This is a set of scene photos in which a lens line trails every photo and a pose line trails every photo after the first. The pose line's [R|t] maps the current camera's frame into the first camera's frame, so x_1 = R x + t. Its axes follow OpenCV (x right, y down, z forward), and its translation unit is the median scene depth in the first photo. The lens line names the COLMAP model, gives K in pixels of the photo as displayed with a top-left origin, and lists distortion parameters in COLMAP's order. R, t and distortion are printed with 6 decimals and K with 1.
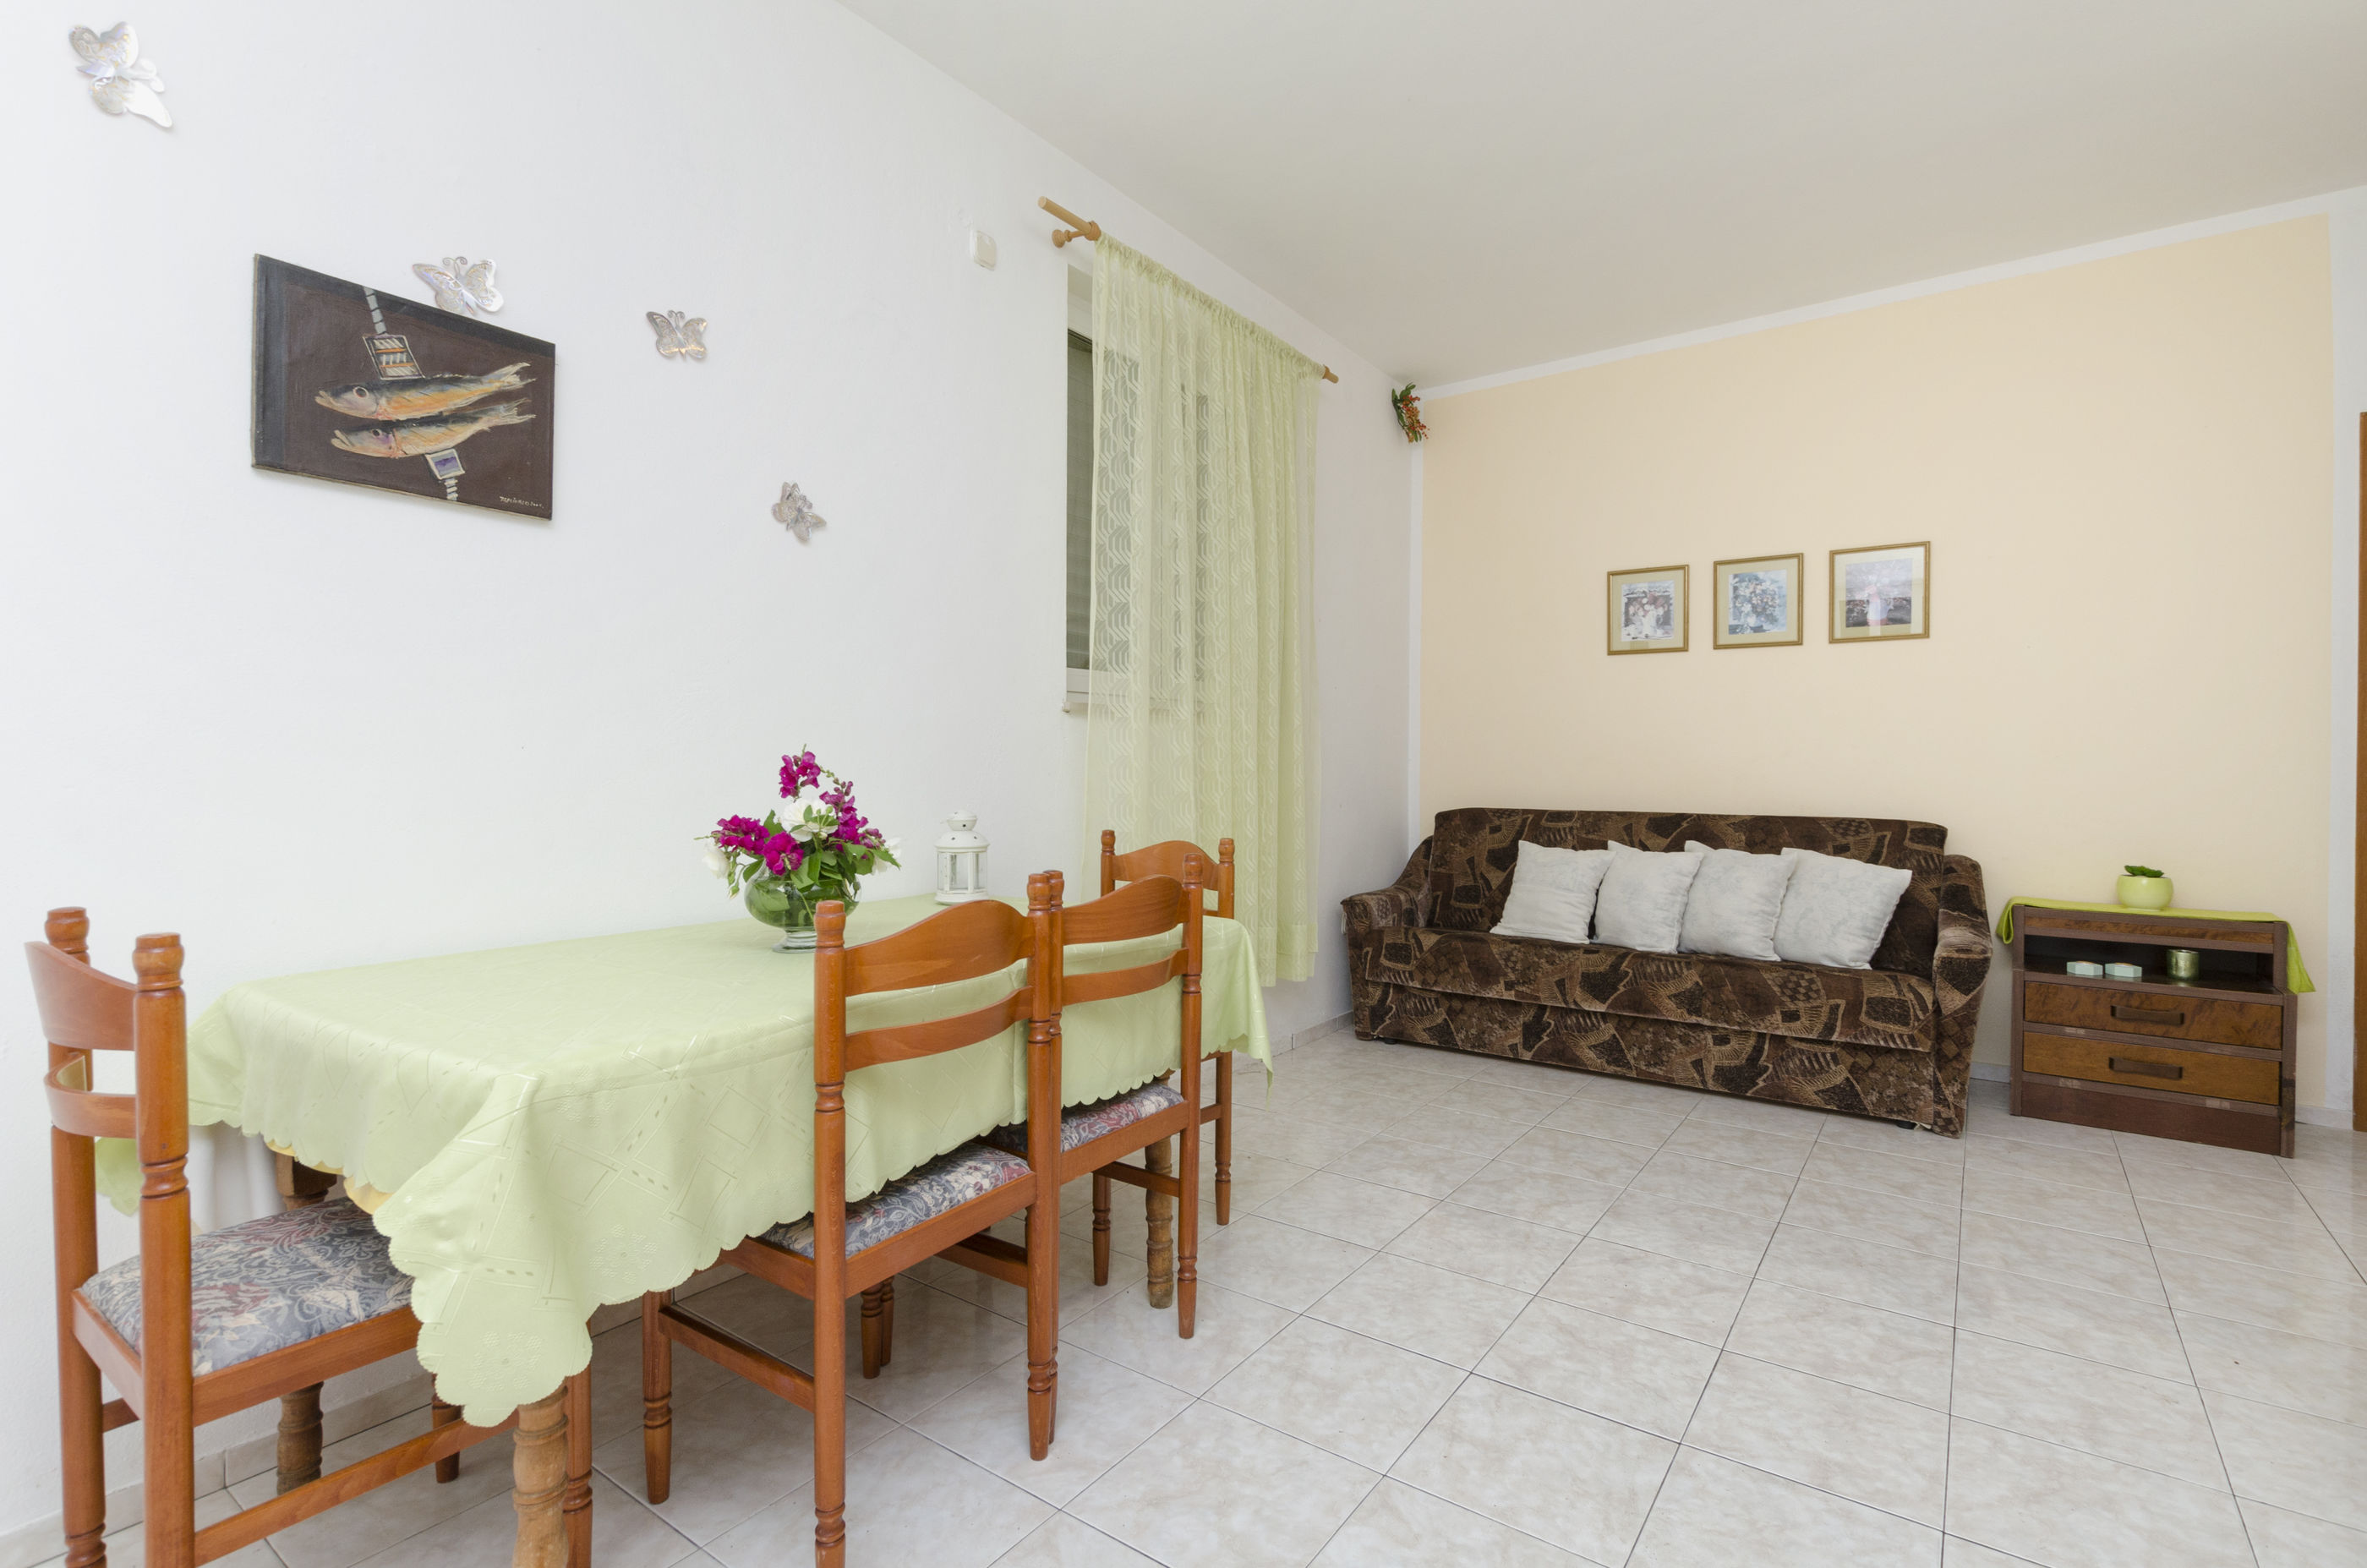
lens RADIAL K [[1086.9, 0, 1192.0], [0, 1086.9, 784.5], [0, 0, 1]] dist [-0.002358, -0.001086]
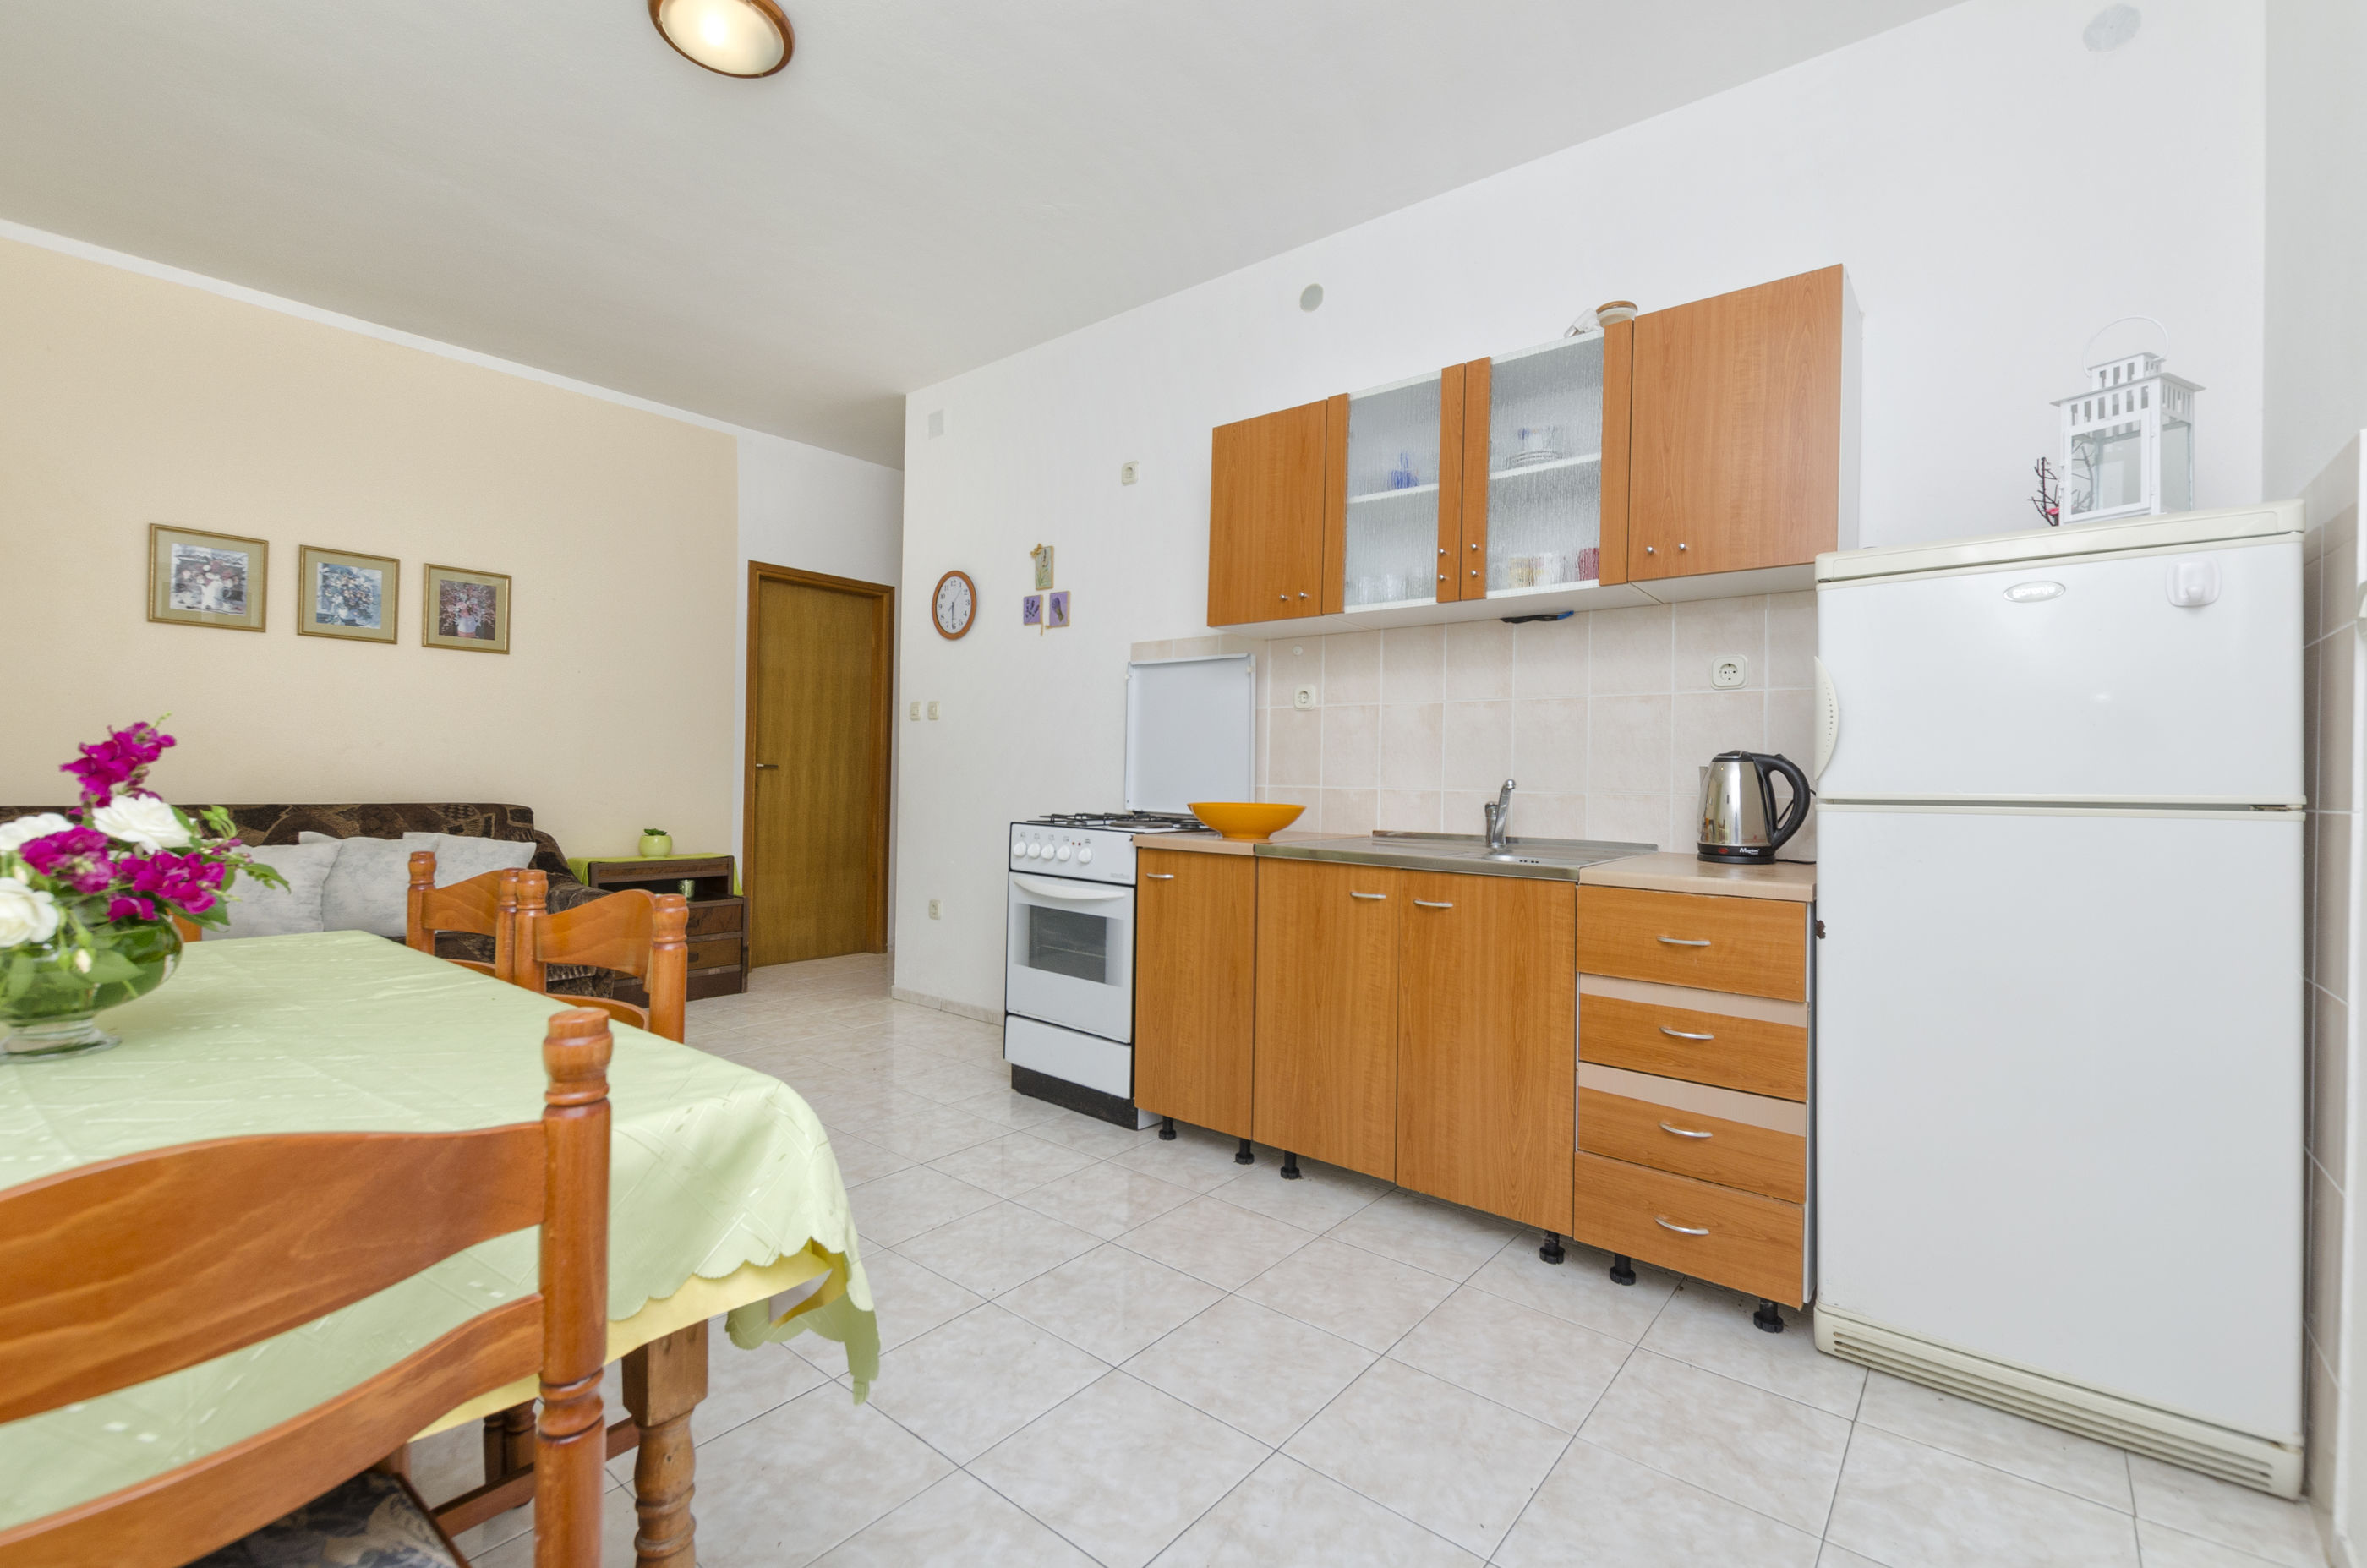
lens RADIAL K [[1025.0, 0, 1187.2], [0, 1025.0, 774.6], [0, 0, 1]] dist [0.001593, -0.001050]
pose [[0.053032, -0.002308, 0.998590, -0.488146], [-0.000424, 0.999997, 0.002334, -0.002263], [-0.998593, -0.000548, 0.053031, 0.192351]]
